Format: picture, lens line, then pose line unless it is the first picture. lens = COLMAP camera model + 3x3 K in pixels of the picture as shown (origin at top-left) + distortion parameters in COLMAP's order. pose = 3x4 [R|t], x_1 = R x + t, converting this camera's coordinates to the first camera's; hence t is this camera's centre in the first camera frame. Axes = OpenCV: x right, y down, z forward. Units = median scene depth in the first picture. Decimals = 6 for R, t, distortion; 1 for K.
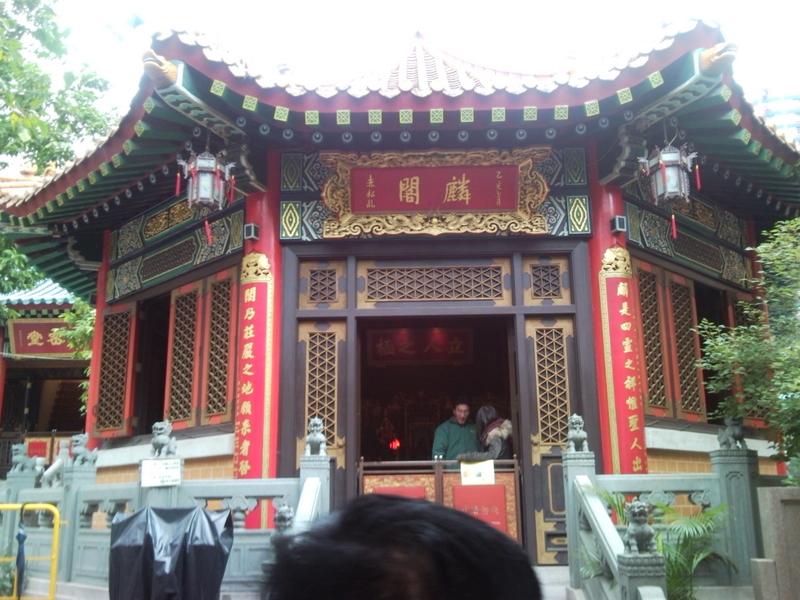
lens RADIAL K [[950.2, 0, 400.0], [0, 950.2, 300.0], [0, 0, 1]] dist [0.016339, -0.000977]
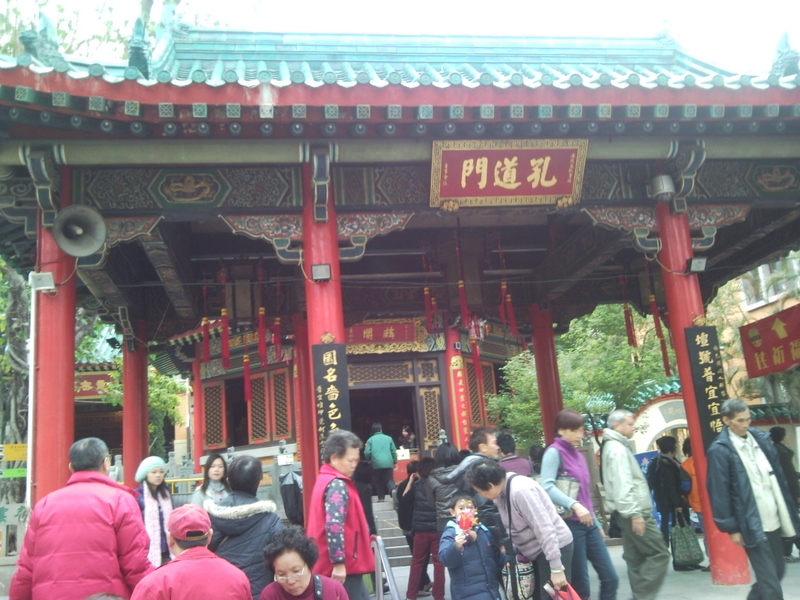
lens RADIAL K [[867.0, 0, 400.0], [0, 867.0, 300.0], [0, 0, 1]] dist [-0.002499, -0.010725]
pose [[0.989887, -0.029705, 0.138715, -0.202530], [0.032223, 0.999353, -0.015947, -0.161624], [-0.138151, 0.020256, 0.990204, -1.094905]]
